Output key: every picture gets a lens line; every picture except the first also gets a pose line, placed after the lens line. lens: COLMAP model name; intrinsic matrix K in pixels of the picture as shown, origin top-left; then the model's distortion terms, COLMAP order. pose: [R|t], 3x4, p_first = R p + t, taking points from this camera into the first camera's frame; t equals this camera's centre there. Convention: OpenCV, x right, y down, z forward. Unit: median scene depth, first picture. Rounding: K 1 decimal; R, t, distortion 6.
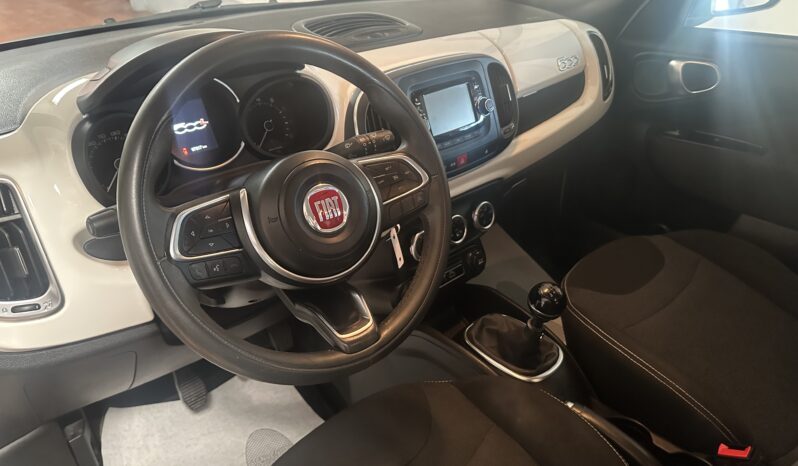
lens RADIAL K [[566.1, 0, 406.3], [0, 566.1, 229.0], [0, 0, 1]] dist [0.090719, -0.156095]
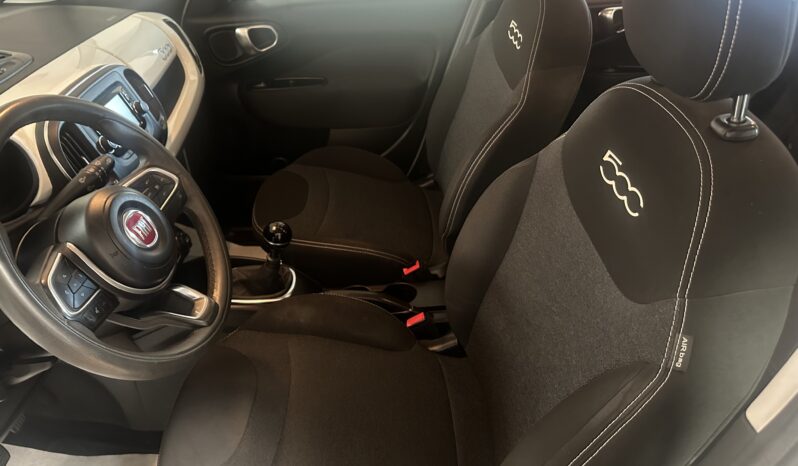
lens RADIAL K [[566.1, 0, 406.3], [0, 566.1, 229.0], [0, 0, 1]] dist [0.090719, -0.156095]
pose [[0.653679, -0.427996, 0.624118, -0.319696], [0.376583, 0.899316, 0.222297, -0.056313], [-0.656421, 0.089721, 0.749040, -0.158156]]
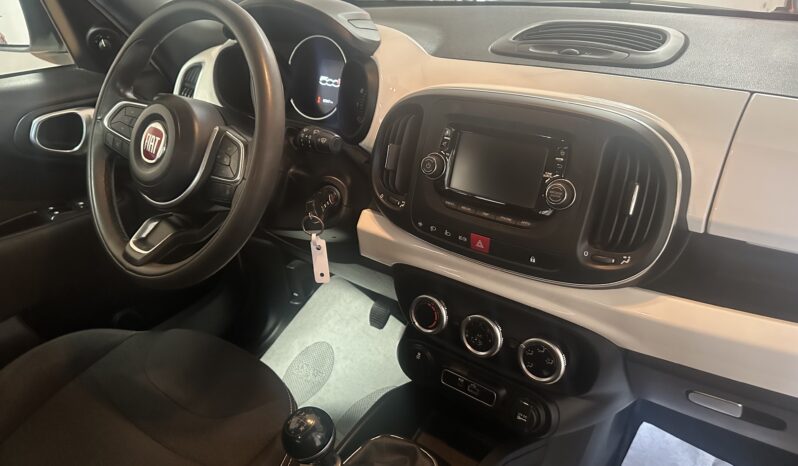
lens RADIAL K [[566.1, 0, 406.3], [0, 566.1, 229.0], [0, 0, 1]] dist [0.090719, -0.156095]
pose [[0.185331, 0.457838, -0.869504, 0.607417], [-0.442629, 0.828881, 0.342104, -0.300276], [0.877344, 0.321465, 0.356270, 0.618269]]
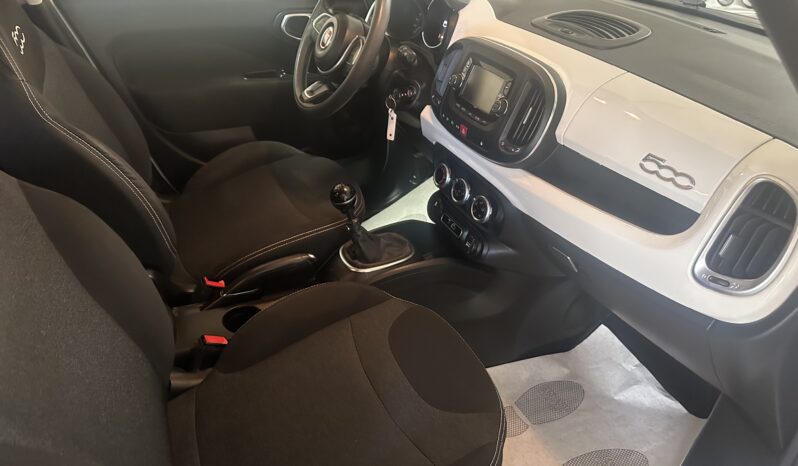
lens RADIAL K [[566.1, 0, 406.3], [0, 566.1, 229.0], [0, 0, 1]] dist [0.090719, -0.156095]
pose [[-0.293780, 0.496883, -0.816579, 1.086145], [-0.500746, 0.647674, 0.574258, -0.550459], [0.814216, 0.577604, 0.058539, 0.871543]]
